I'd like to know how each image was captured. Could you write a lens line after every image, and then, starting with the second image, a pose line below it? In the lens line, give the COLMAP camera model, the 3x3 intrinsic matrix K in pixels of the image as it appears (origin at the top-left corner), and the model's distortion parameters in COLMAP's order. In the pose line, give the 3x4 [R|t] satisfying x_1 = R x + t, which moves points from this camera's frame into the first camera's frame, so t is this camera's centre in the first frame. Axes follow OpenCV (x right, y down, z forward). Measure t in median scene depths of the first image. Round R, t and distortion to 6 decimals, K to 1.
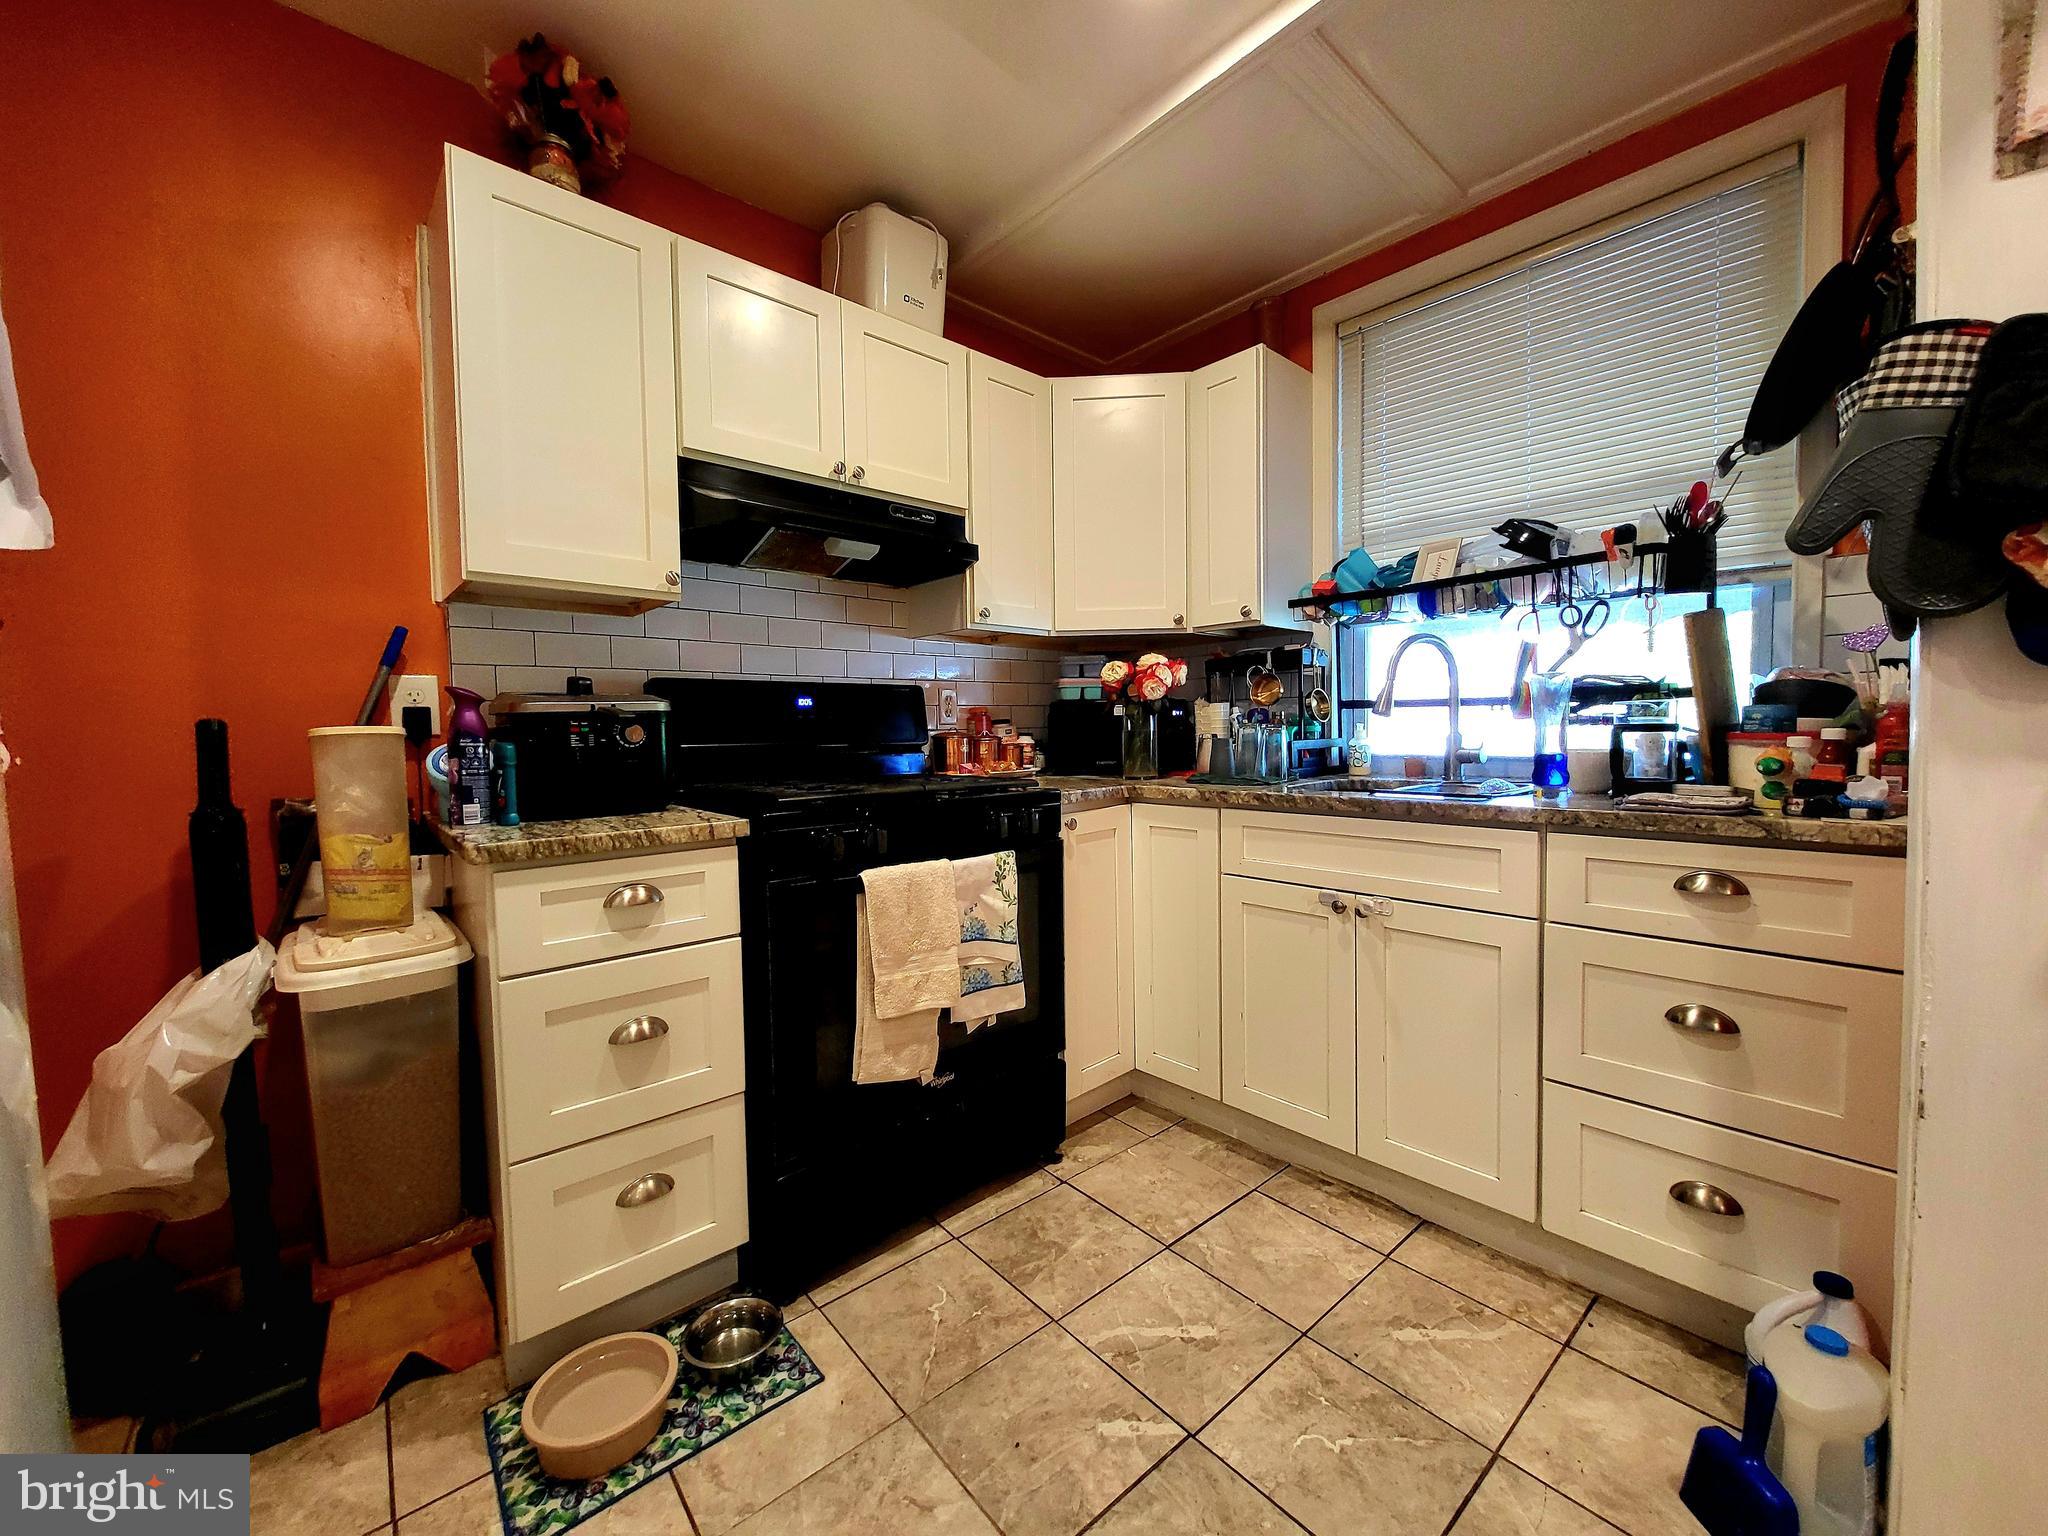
lens RADIAL K [[803.3, 0, 1026.6], [0, 803.3, 765.6], [0, 0, 1]] dist [0.002334, -0.001876]
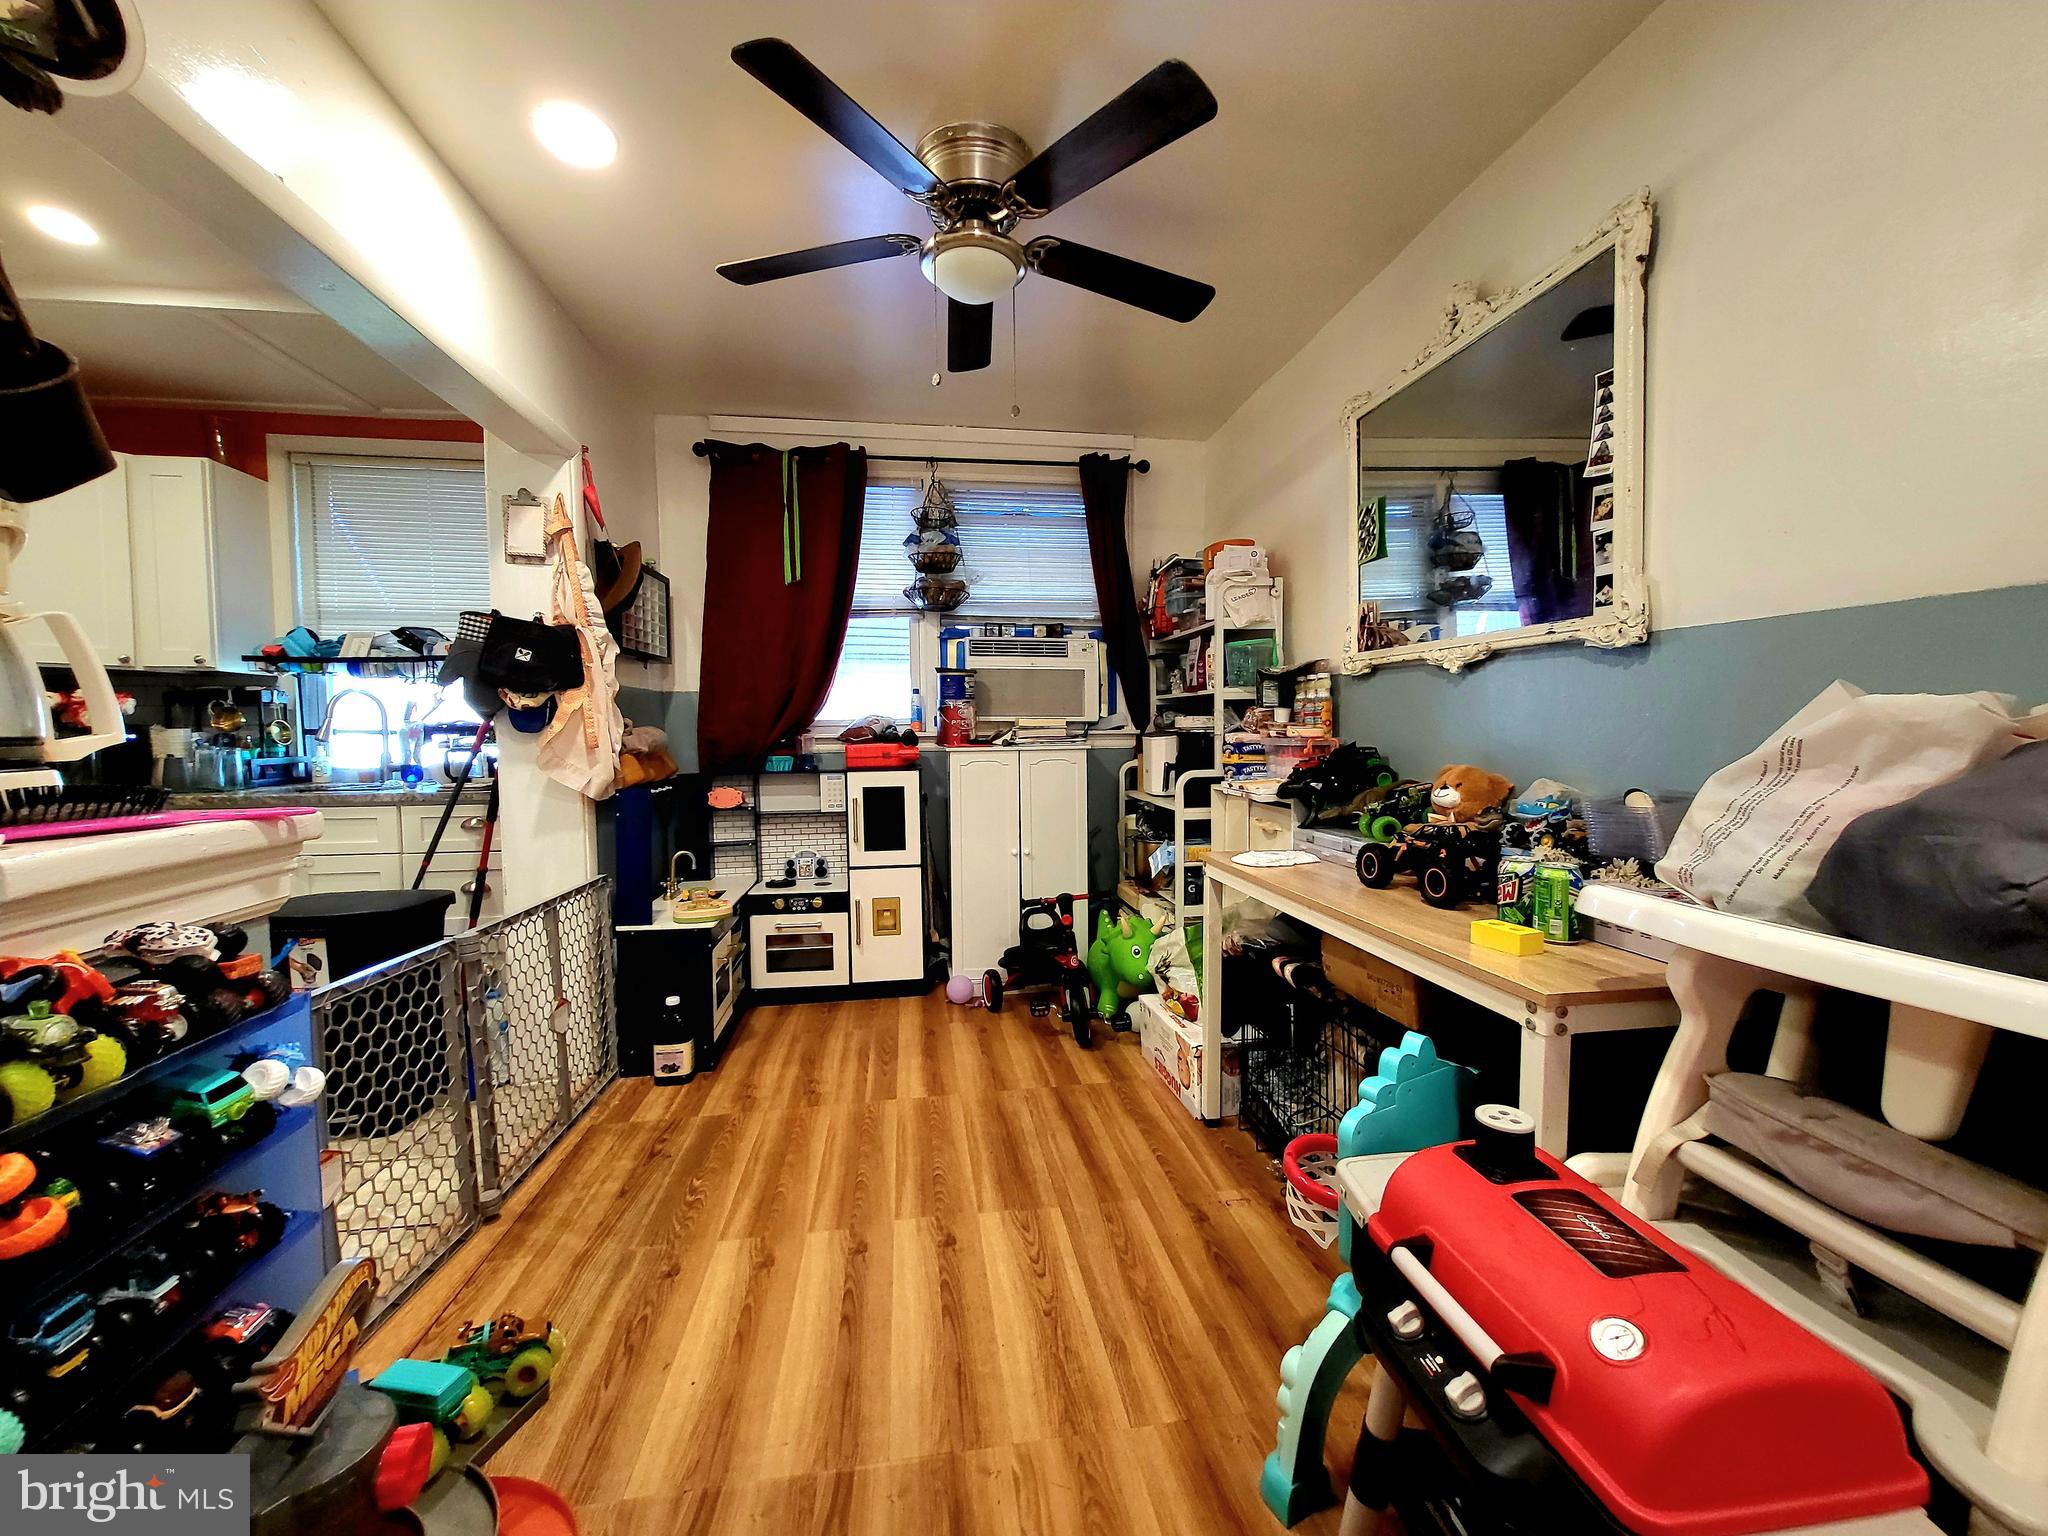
lens RADIAL K [[803.3, 0, 1026.6], [0, 803.3, 765.6], [0, 0, 1]] dist [0.002334, -0.001876]
pose [[0.556813, -0.021893, 0.830349, -0.068339], [0.035764, 0.999357, 0.002366, 0.024772], [-0.829868, 0.028379, 0.557238, -0.865763]]
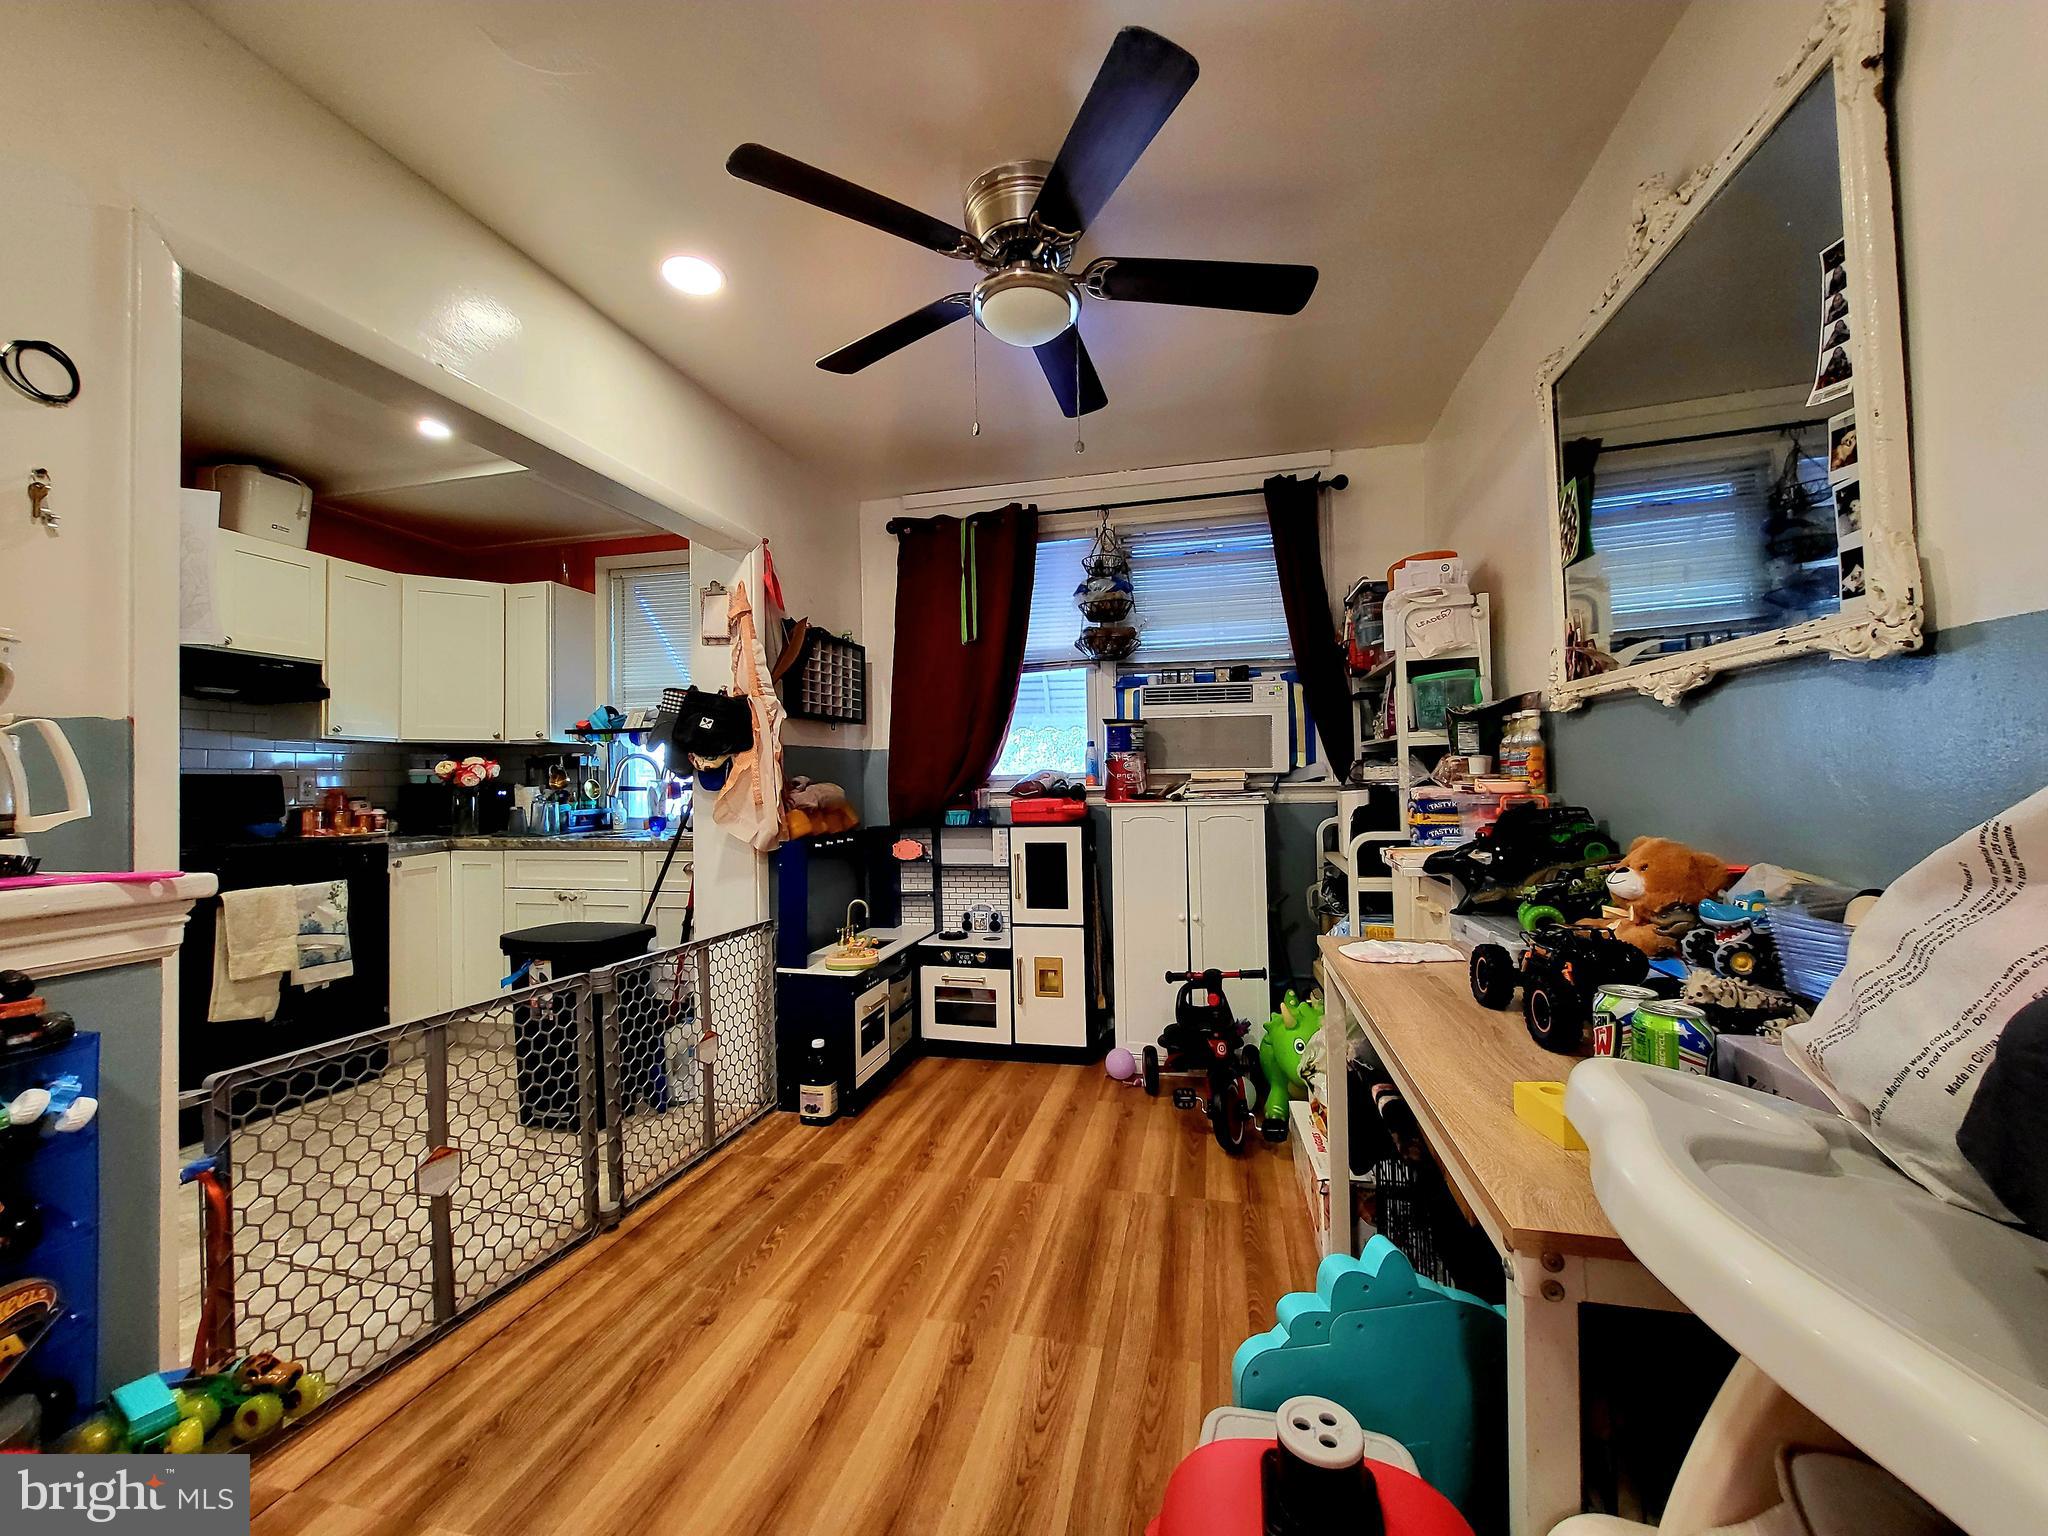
lens RADIAL K [[803.3, 0, 1026.6], [0, 803.3, 765.6], [0, 0, 1]] dist [0.002334, -0.001876]
pose [[0.827875, 0.016804, 0.560661, 0.182000], [0.026189, 0.997303, -0.068561, 0.017646], [-0.560301, 0.071443, 0.825202, -1.011085]]
